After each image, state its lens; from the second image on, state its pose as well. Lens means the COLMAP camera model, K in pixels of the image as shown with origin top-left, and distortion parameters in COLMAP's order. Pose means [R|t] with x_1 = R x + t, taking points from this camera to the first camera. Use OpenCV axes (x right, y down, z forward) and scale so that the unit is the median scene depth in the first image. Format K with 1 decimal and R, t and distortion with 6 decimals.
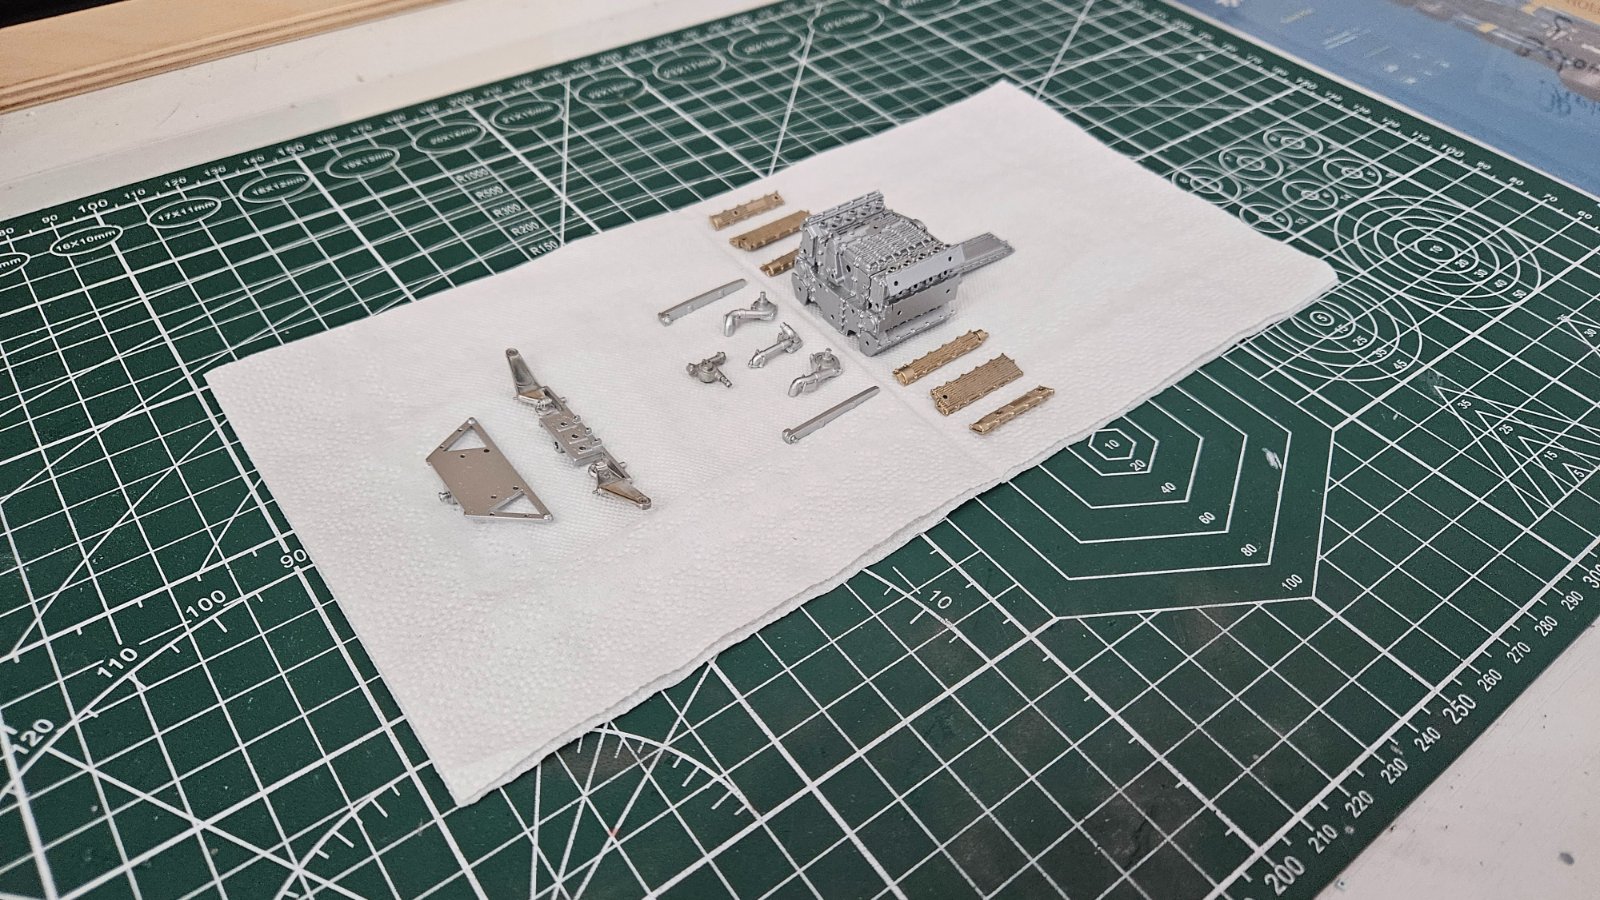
lens RADIAL K [[1120.1, 0, 806.4], [0, 1120.1, 443.5], [0, 0, 1]] dist [0.007282, -0.038907]
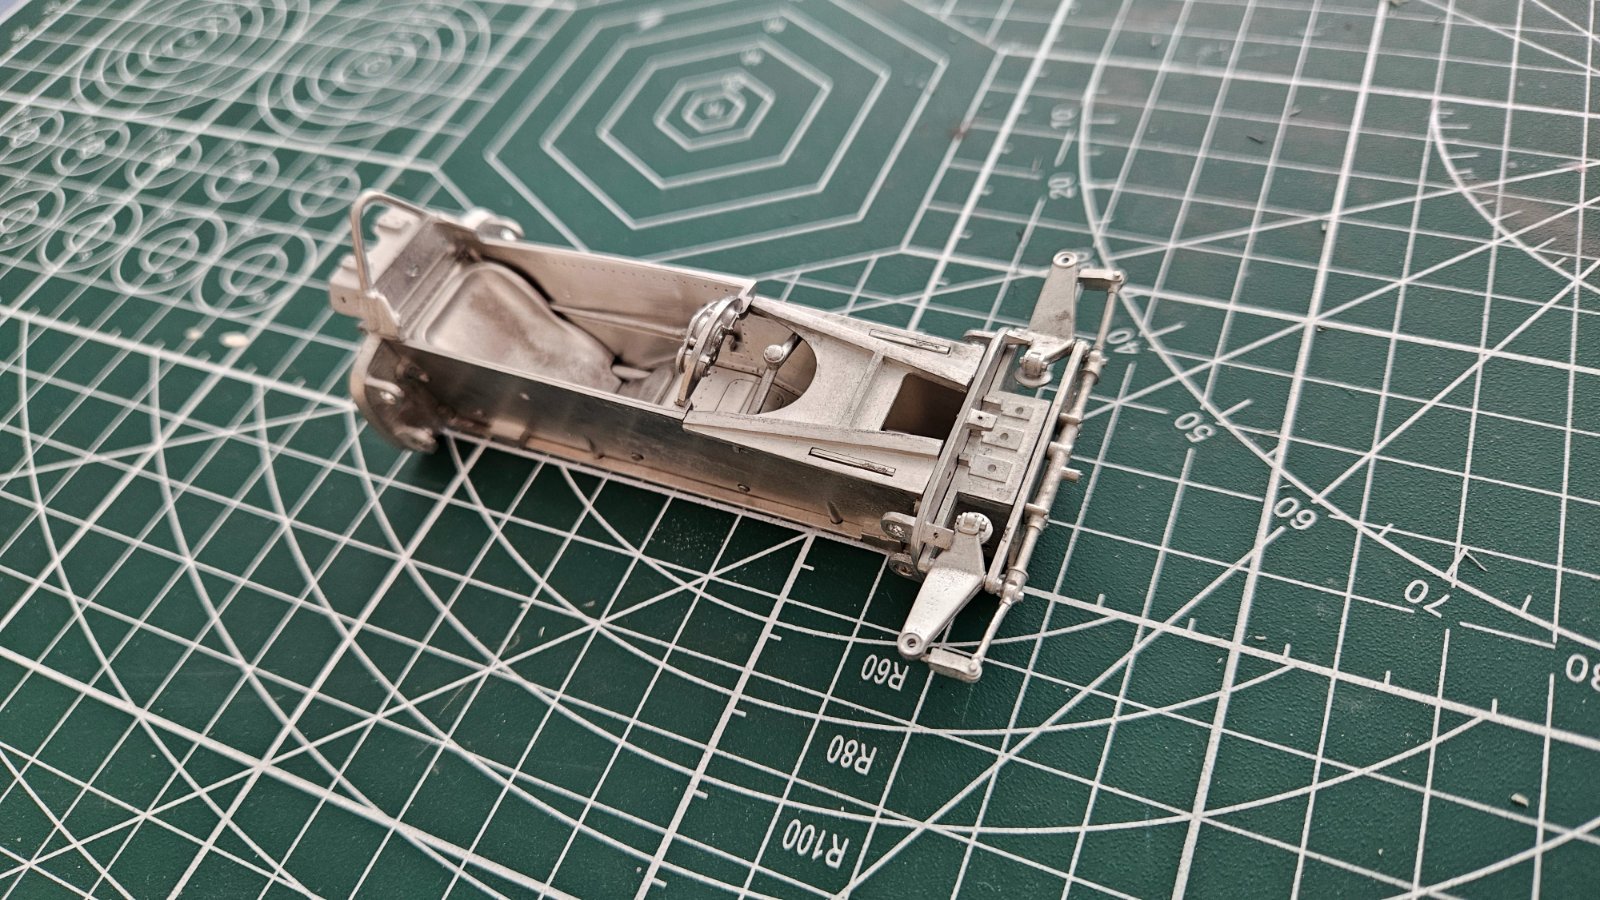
lens RADIAL K [[1120.1, 0, 798.6], [0, 1120.1, 488.4], [0, 0, 1]] dist [0.007282, -0.038907]
pose [[-0.491760, -0.684043, 0.538756, -0.367920], [0.702139, 0.054398, 0.709959, -0.502693], [-0.514950, 0.727411, 0.453542, 0.782823]]
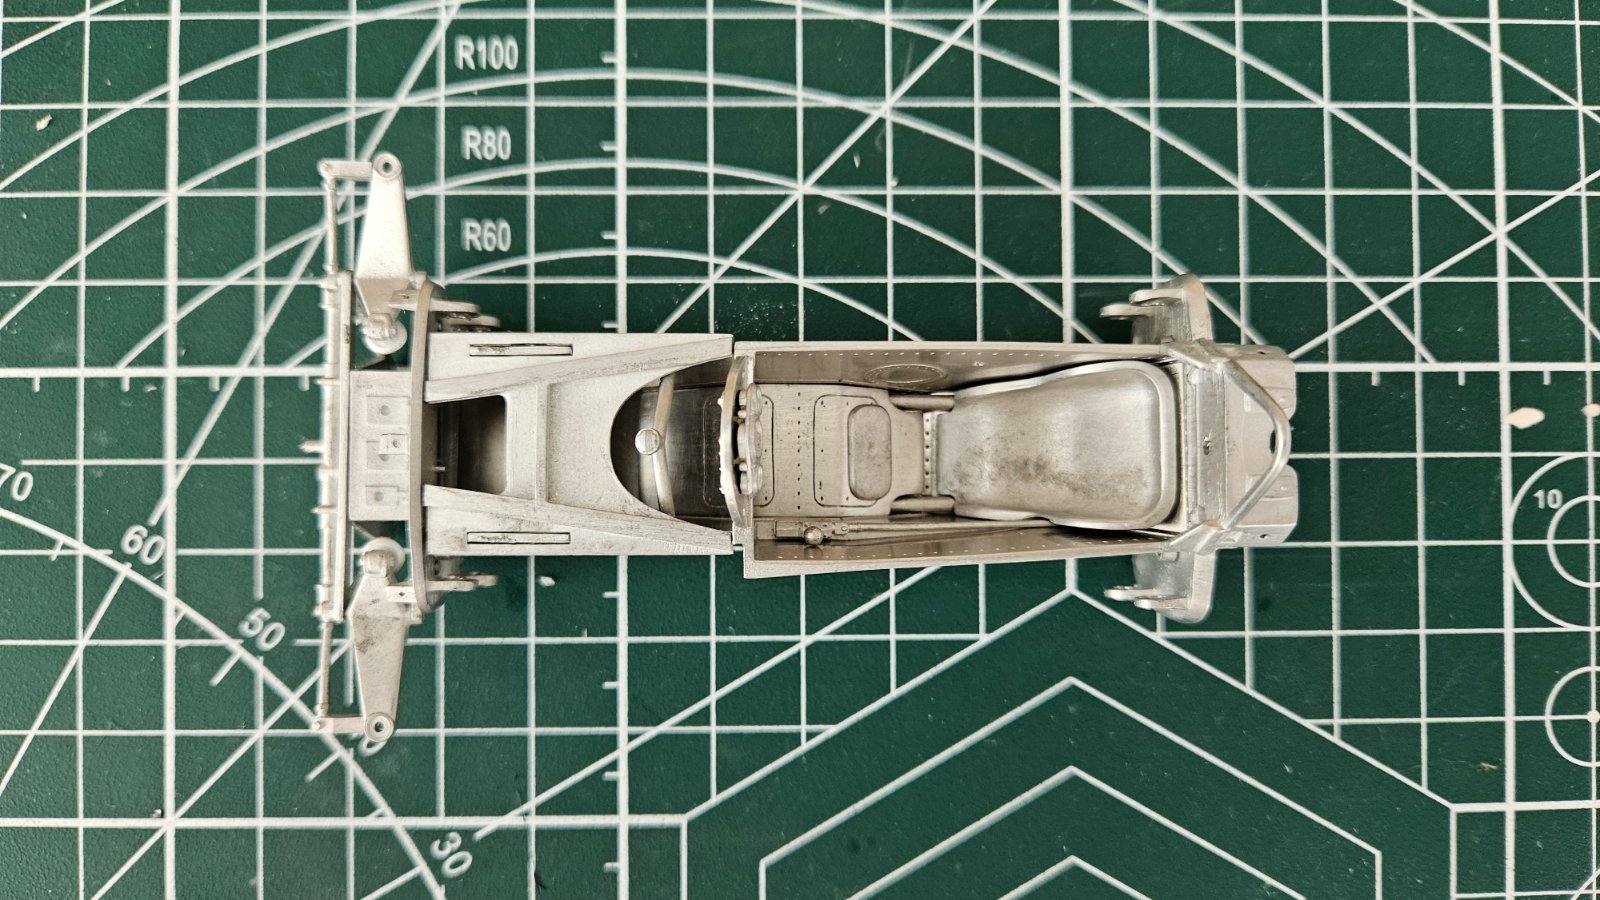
lens RADIAL K [[1120.1, 0, 794.3], [0, 1120.1, 413.3], [0, 0, 1]] dist [0.007282, -0.038907]
pose [[0.797917, 0.601572, -0.037930, 0.012636], [-0.417796, 0.597322, 0.684582, -0.465290], [0.434482, -0.530393, 0.727948, 0.702317]]
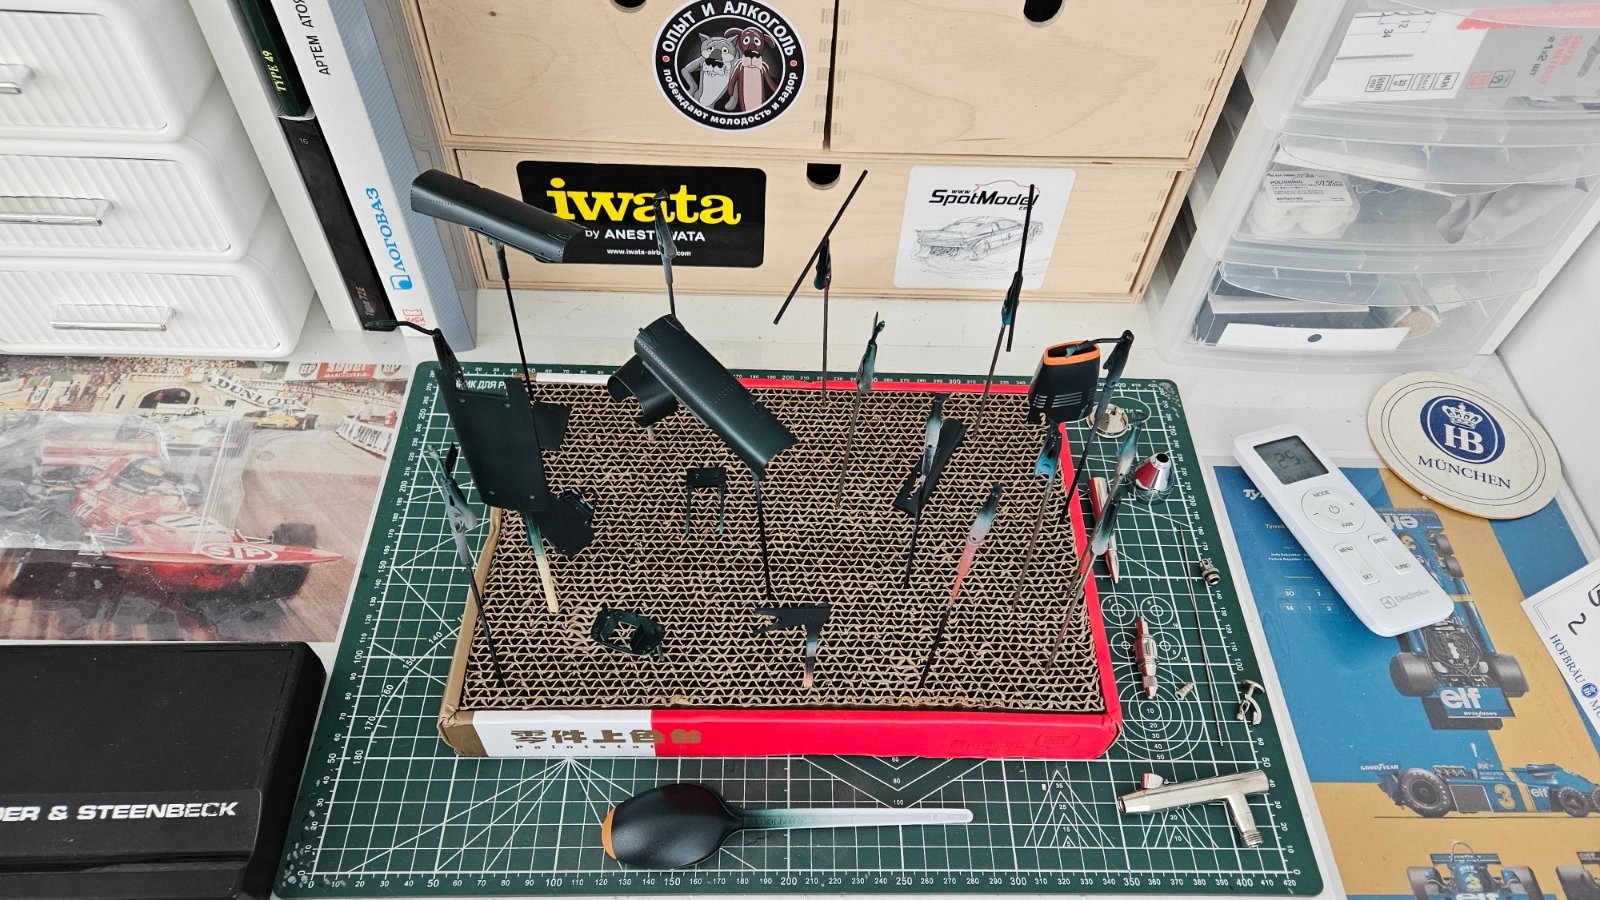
lens RADIAL K [[1054.7, 0, 816.6], [0, 1054.7, 455.5], [0, 0, 1]] dist [-0.022794, -0.020996]
pose [[0.808458, 0.470791, -0.353201, 0.643256], [-0.434736, 0.882214, 0.180839, -0.749844], [0.396737, 0.007349, 0.917903, -0.985230]]
